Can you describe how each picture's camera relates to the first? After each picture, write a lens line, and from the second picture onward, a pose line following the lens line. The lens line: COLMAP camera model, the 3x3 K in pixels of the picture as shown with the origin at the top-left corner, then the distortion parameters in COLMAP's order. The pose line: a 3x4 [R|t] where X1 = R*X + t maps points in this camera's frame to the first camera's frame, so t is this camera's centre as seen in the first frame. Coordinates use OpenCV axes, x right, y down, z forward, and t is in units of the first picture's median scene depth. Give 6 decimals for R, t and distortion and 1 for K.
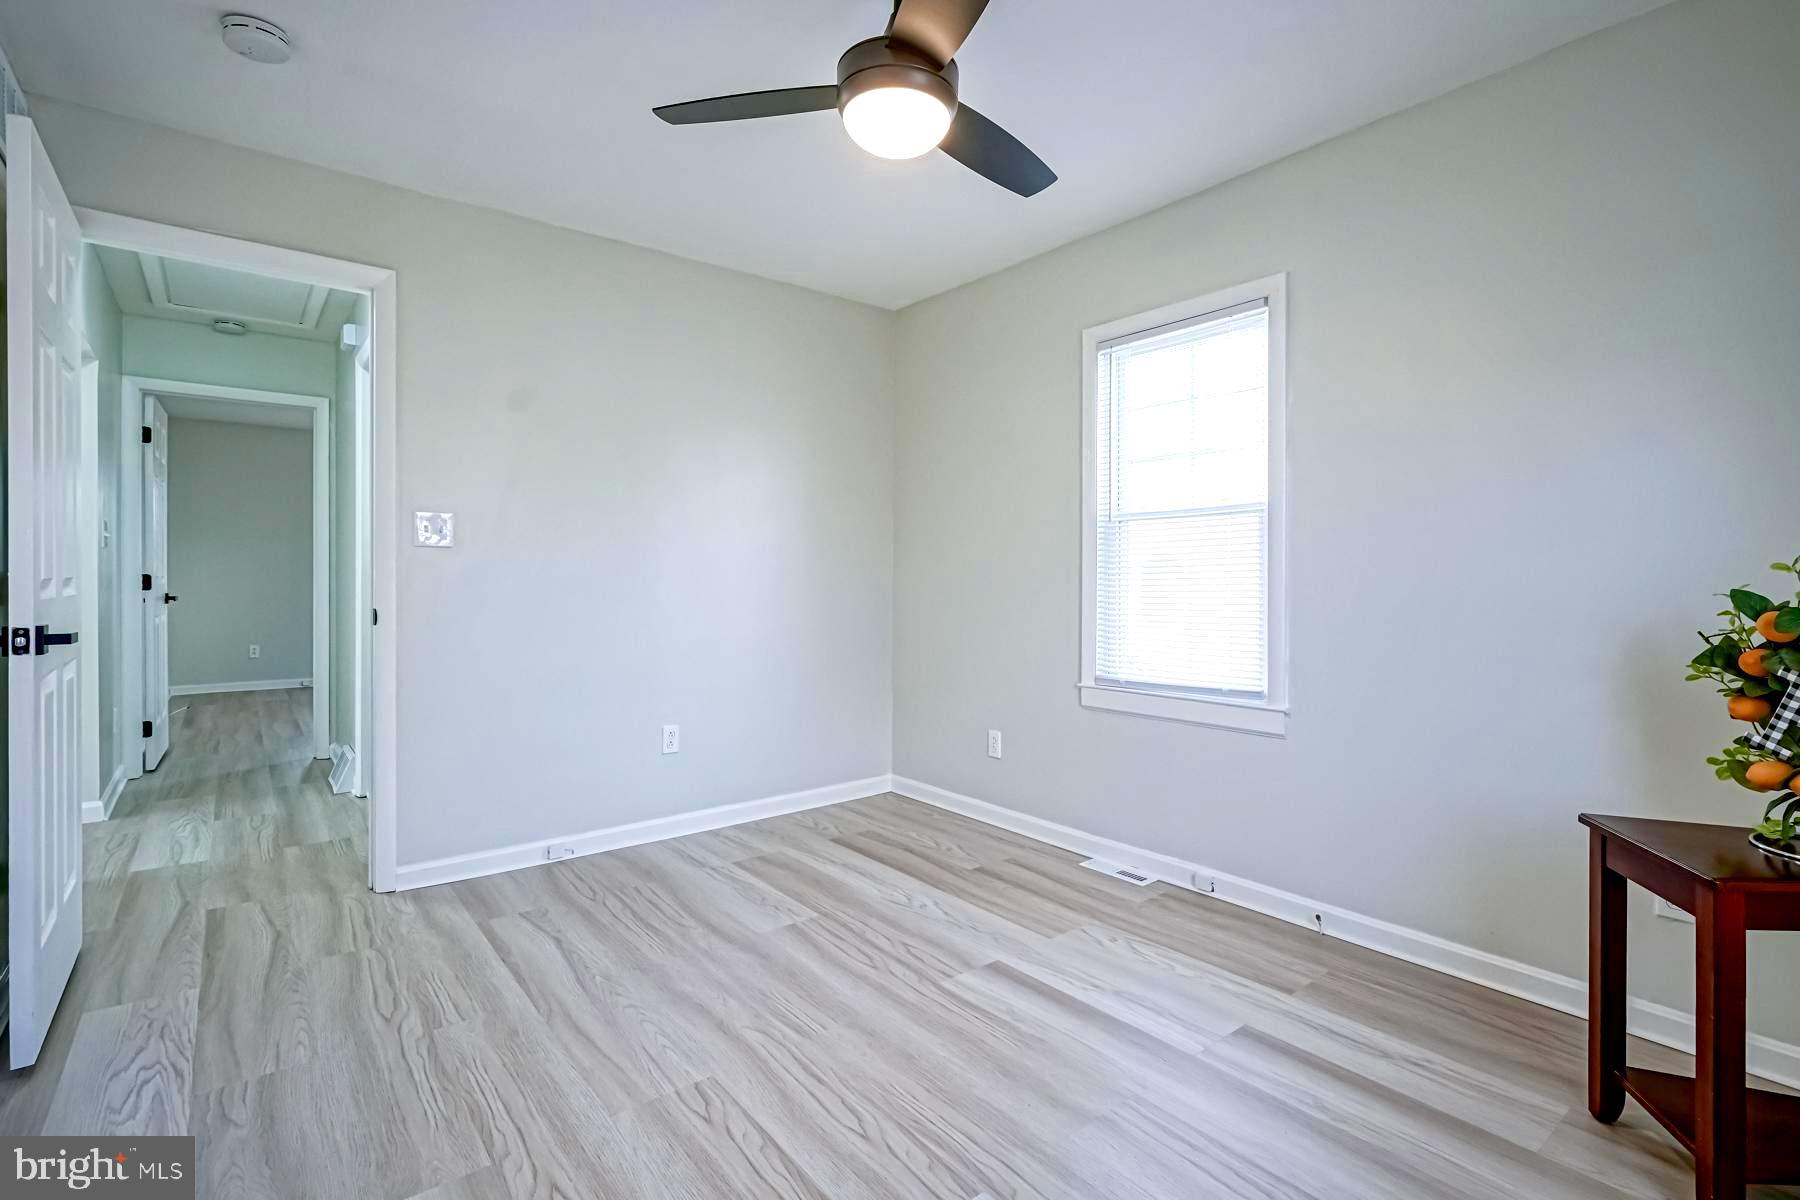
lens RADIAL K [[828.5, 0, 900.0], [0, 828.5, 600.0], [0, 0, 1]] dist [-0.000472, 0.000284]
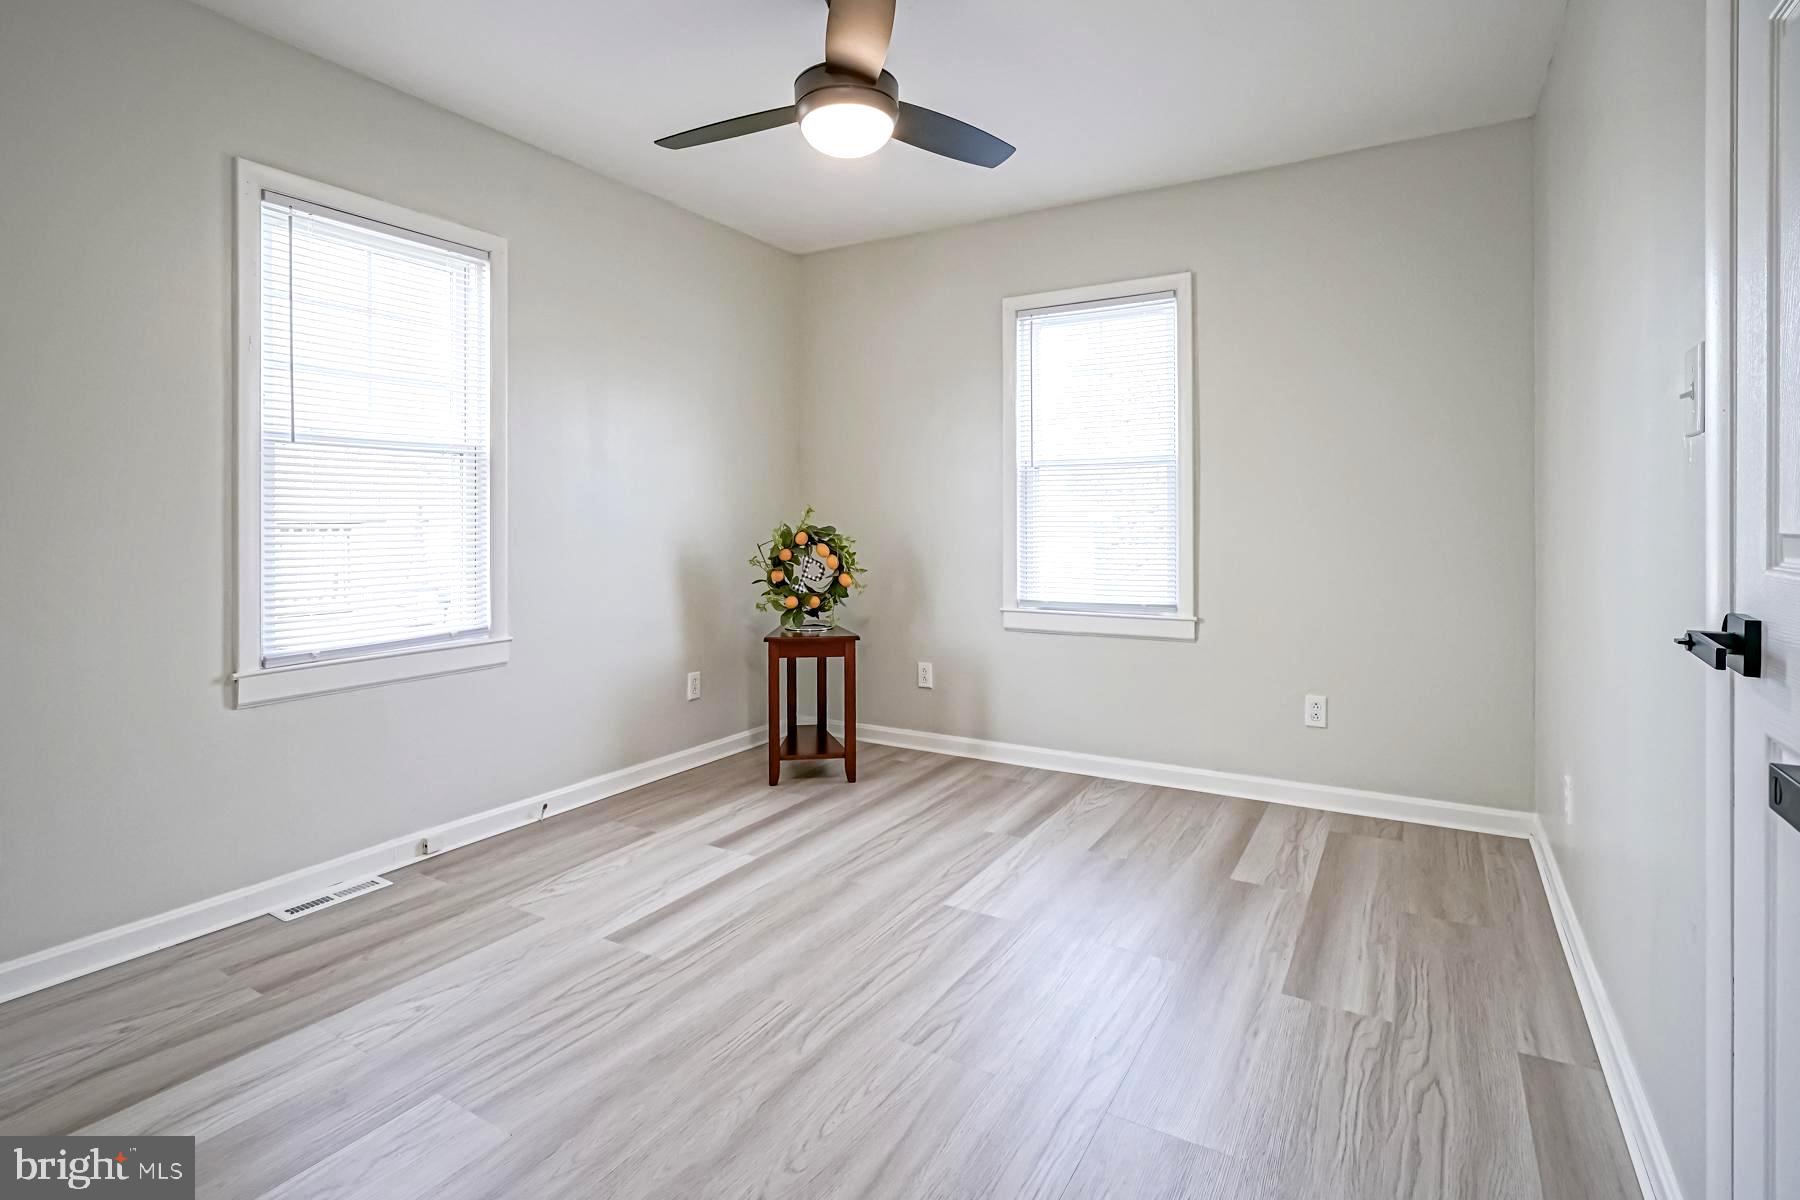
lens RADIAL K [[882.2, 0, 894.9], [0, 882.2, 559.4], [0, 0, 1]] dist [-0.029117, 0.000138]
pose [[-0.349652, -0.044217, 0.935836, -0.845639], [0.027597, 0.997966, 0.057464, -0.025504], [-0.936473, 0.045919, -0.347721, 0.982757]]
